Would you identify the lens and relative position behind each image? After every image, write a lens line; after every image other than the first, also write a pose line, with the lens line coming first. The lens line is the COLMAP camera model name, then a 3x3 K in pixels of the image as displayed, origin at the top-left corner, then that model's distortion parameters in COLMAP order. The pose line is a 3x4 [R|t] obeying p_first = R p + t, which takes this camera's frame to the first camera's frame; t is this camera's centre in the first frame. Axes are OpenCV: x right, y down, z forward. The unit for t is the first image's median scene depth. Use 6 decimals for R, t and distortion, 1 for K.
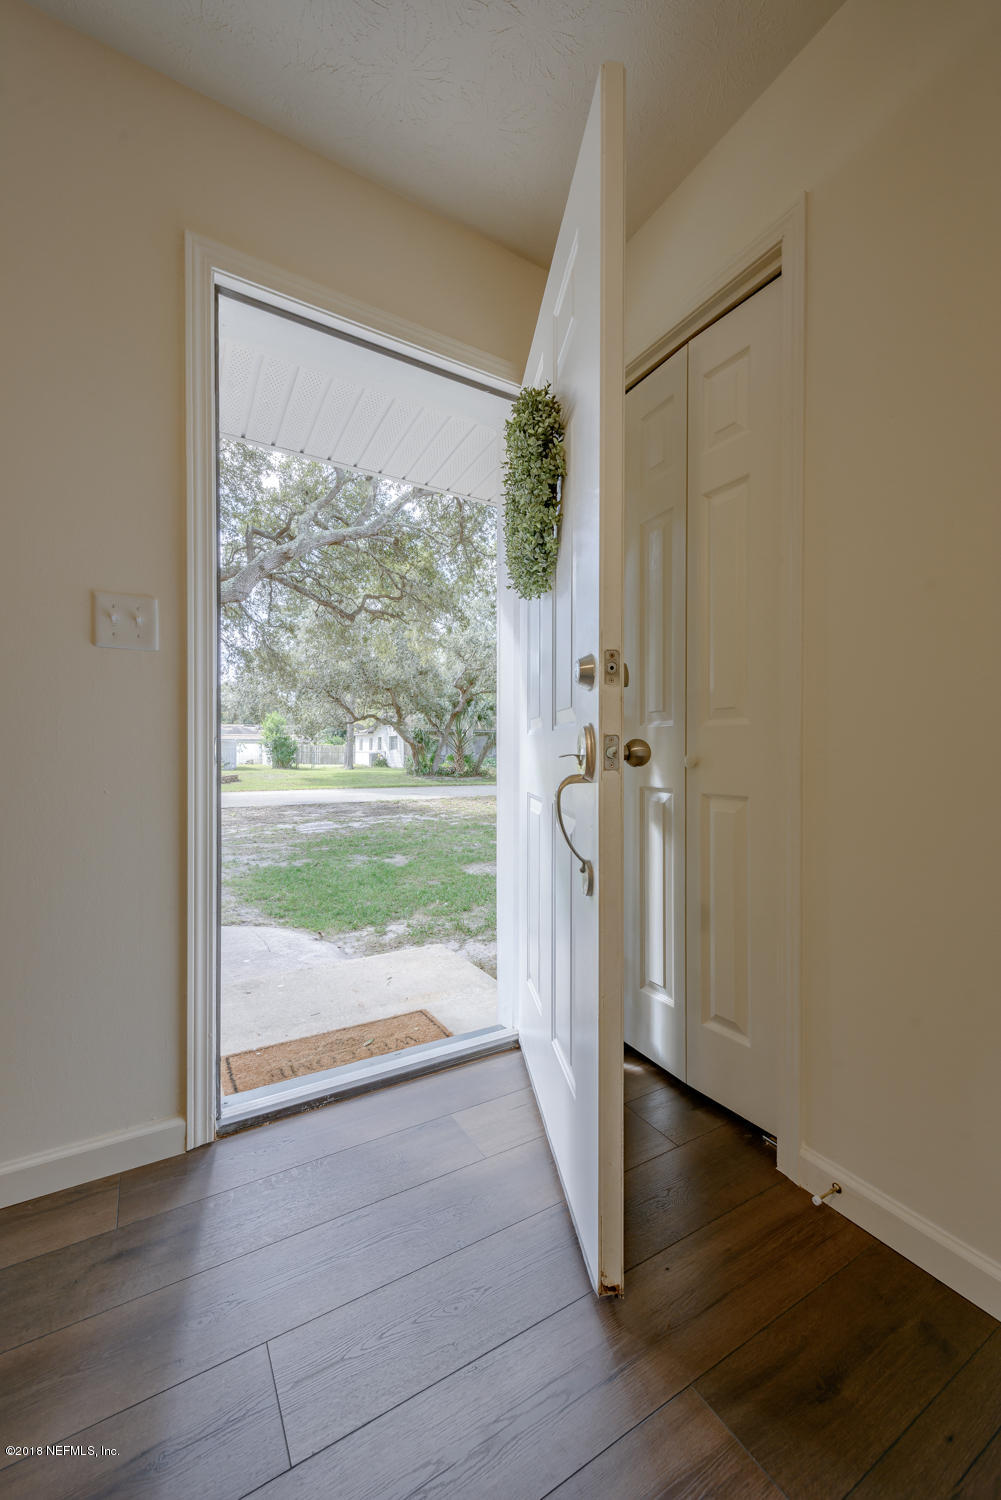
lens RADIAL K [[598.0, 0, 504.1], [0, 598.0, 752.4], [0, 0, 1]] dist [0.011736, -0.002202]
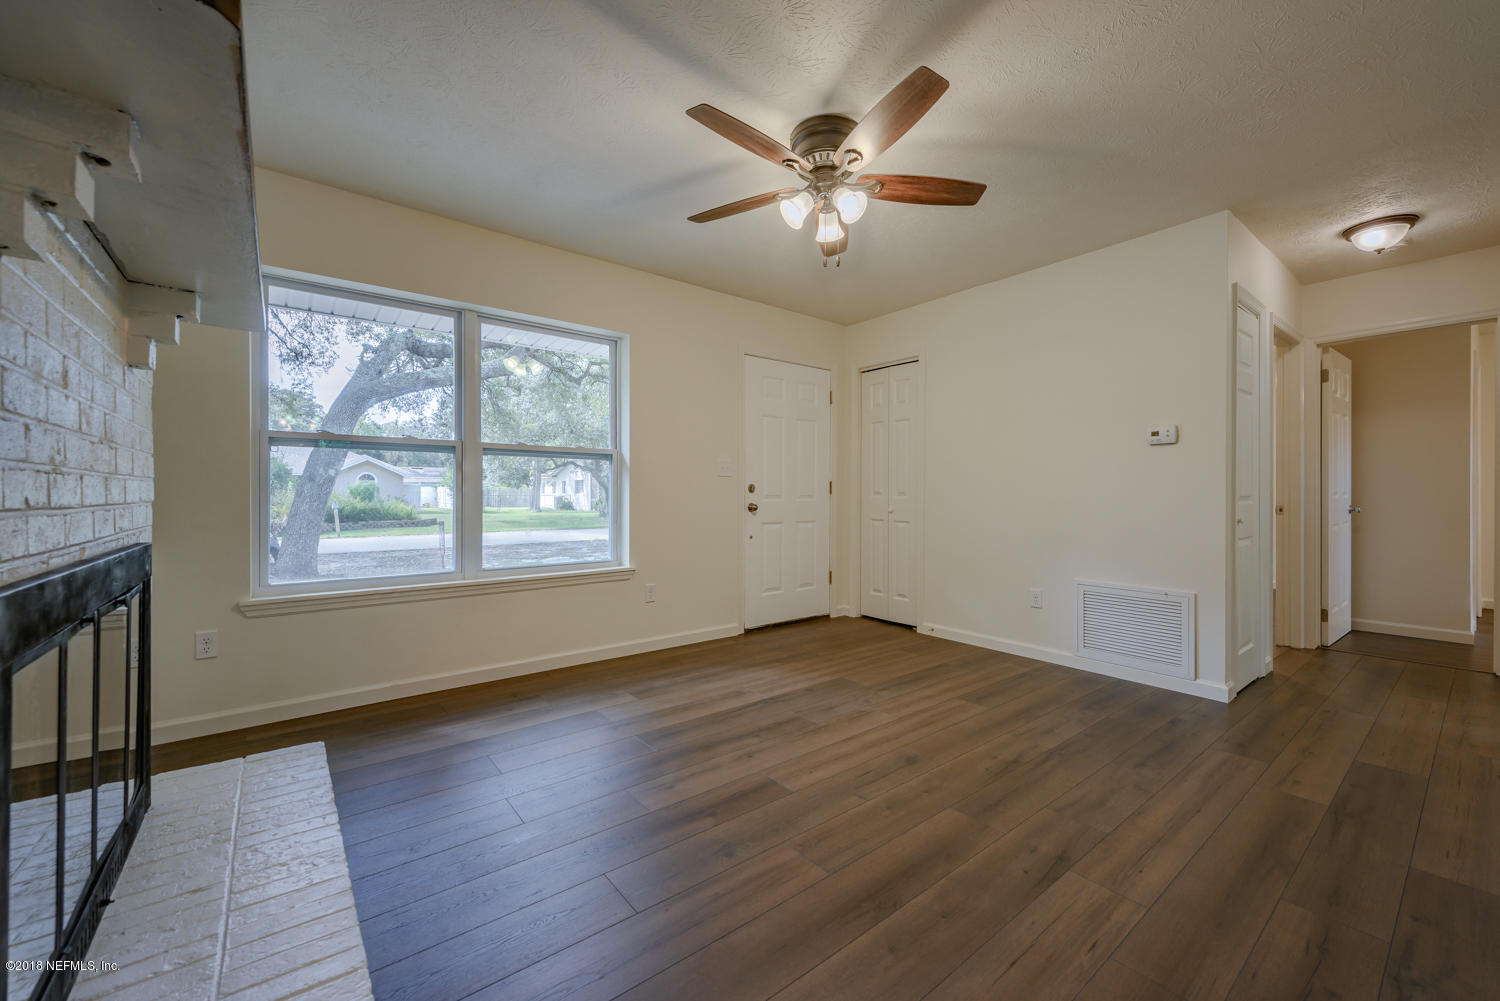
lens RADIAL K [[598.0, 0, 751.2], [0, 598.0, 499.3], [0, 0, 1]] dist [0.011736, -0.002202]
pose [[0.990097, -0.000274, 0.140386, -0.035751], [-0.000877, 0.999967, 0.008136, -0.002780], [-0.140383, -0.008179, 0.990063, -0.083235]]
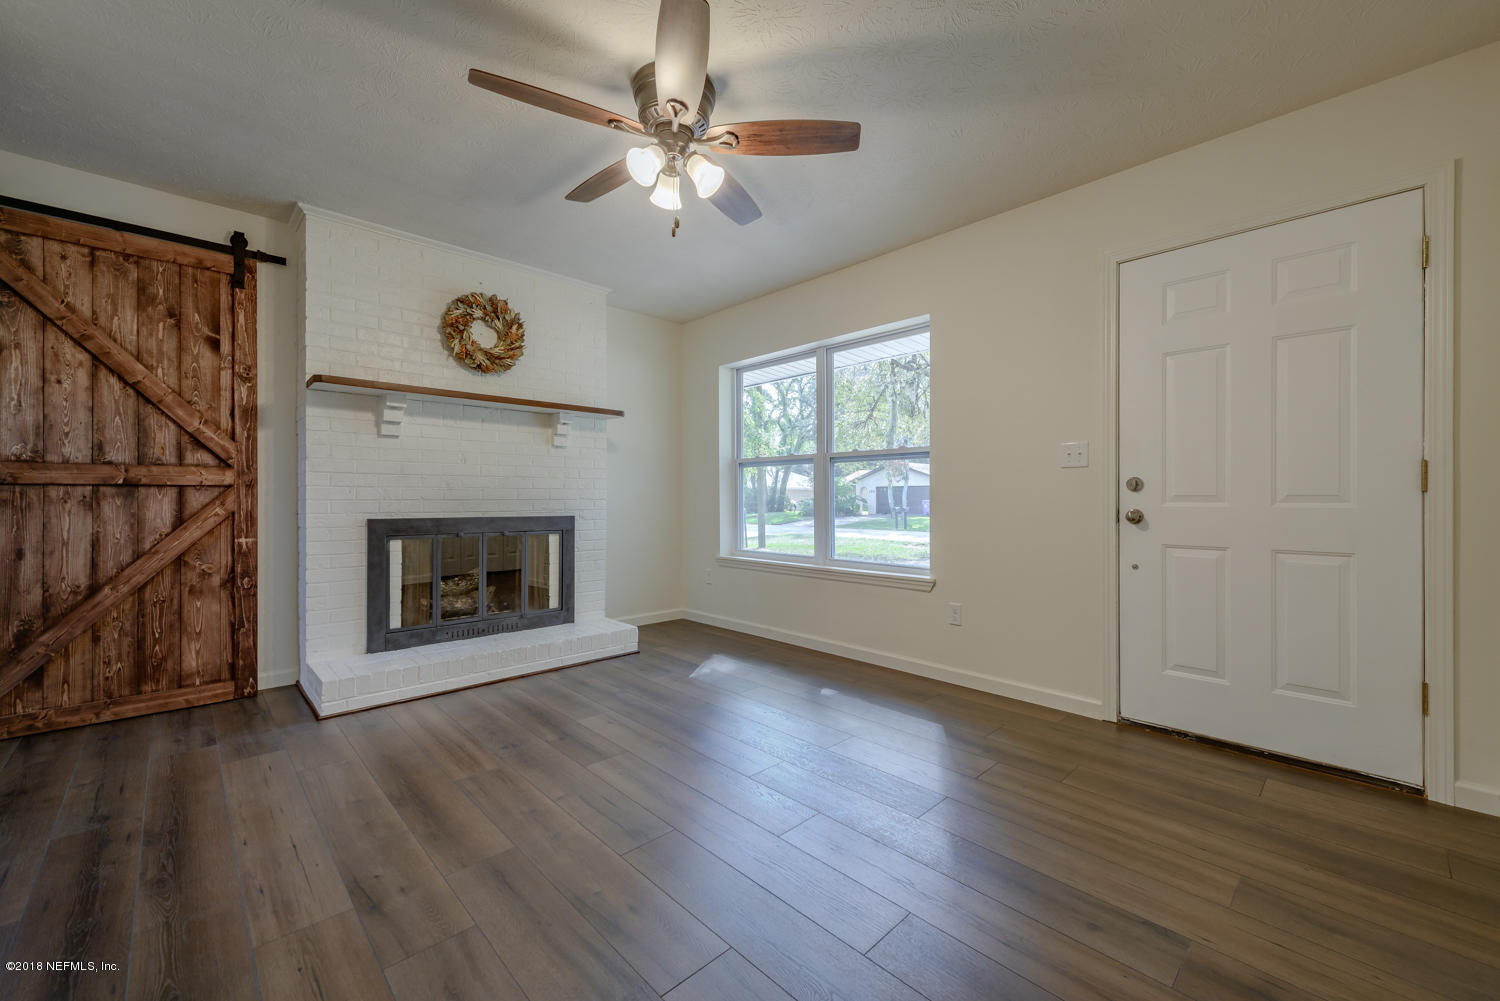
lens RADIAL K [[598.0, 0, 754.6], [0, 598.0, 495.6], [0, 0, 1]] dist [0.011736, -0.002202]
pose [[0.224870, -0.003525, -0.974382, 0.351946], [-0.001616, 0.999991, -0.003991, -0.000388], [0.974387, 0.002472, 0.224862, 0.214923]]
